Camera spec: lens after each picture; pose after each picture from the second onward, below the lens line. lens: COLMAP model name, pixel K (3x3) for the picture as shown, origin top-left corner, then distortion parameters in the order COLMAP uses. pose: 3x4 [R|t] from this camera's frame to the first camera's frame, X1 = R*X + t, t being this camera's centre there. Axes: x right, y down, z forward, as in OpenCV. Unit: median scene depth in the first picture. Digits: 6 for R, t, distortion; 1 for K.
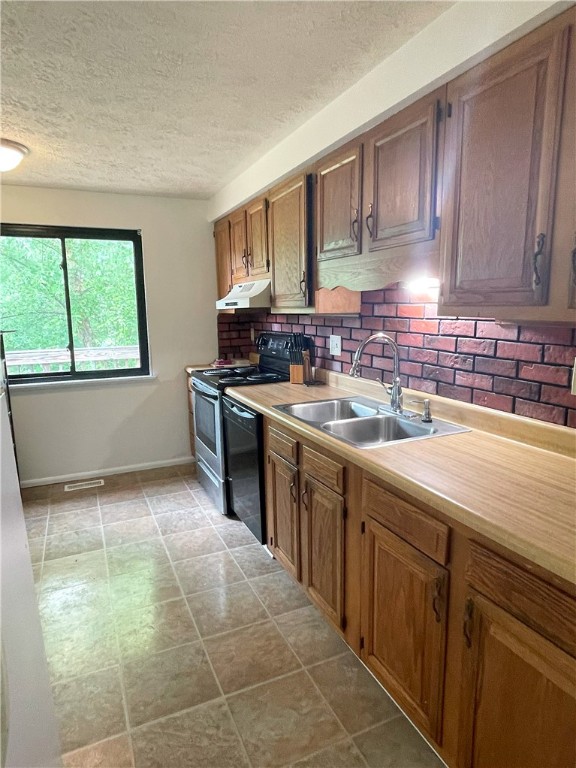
lens RADIAL K [[464.0, 0, 282.7], [0, 464.0, 387.5], [0, 0, 1]] dist [0.025383, -0.000872]
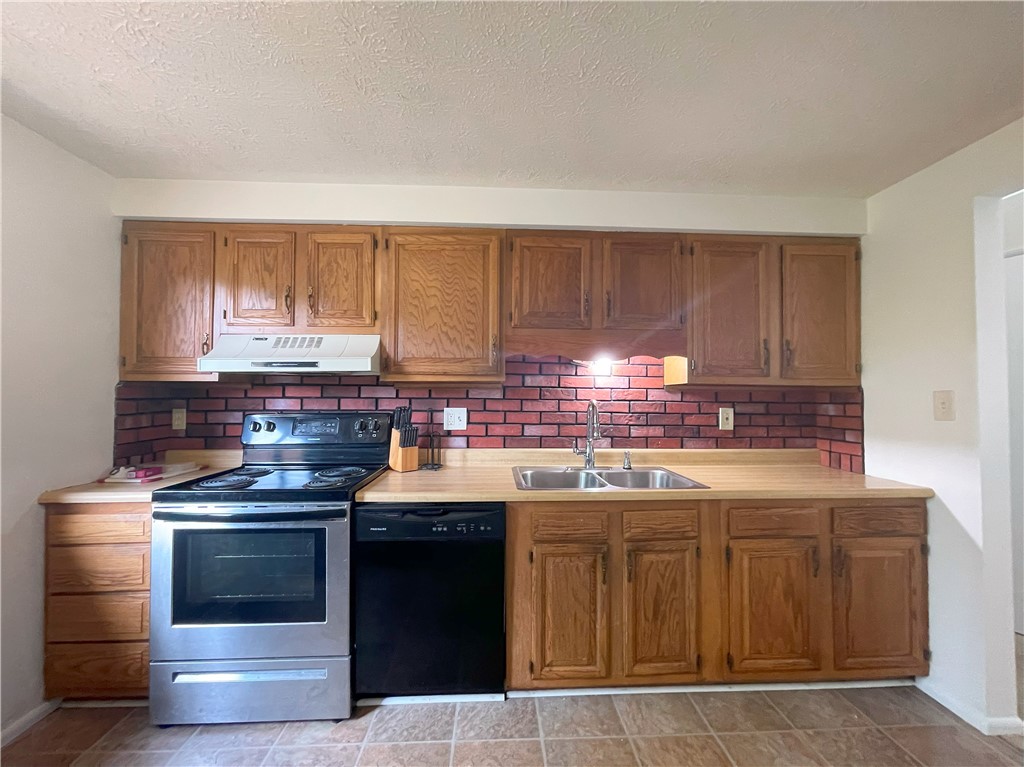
lens RADIAL K [[420.6, 0, 510.4], [0, 420.6, 387.7], [0, 0, 1]] dist [-0.000097, 0.000705]
pose [[0.366357, 0.038999, 0.929657, -0.754925], [0.150471, 0.983487, -0.100554, -0.065668], [-0.918227, 0.176725, 0.354439, 0.754330]]
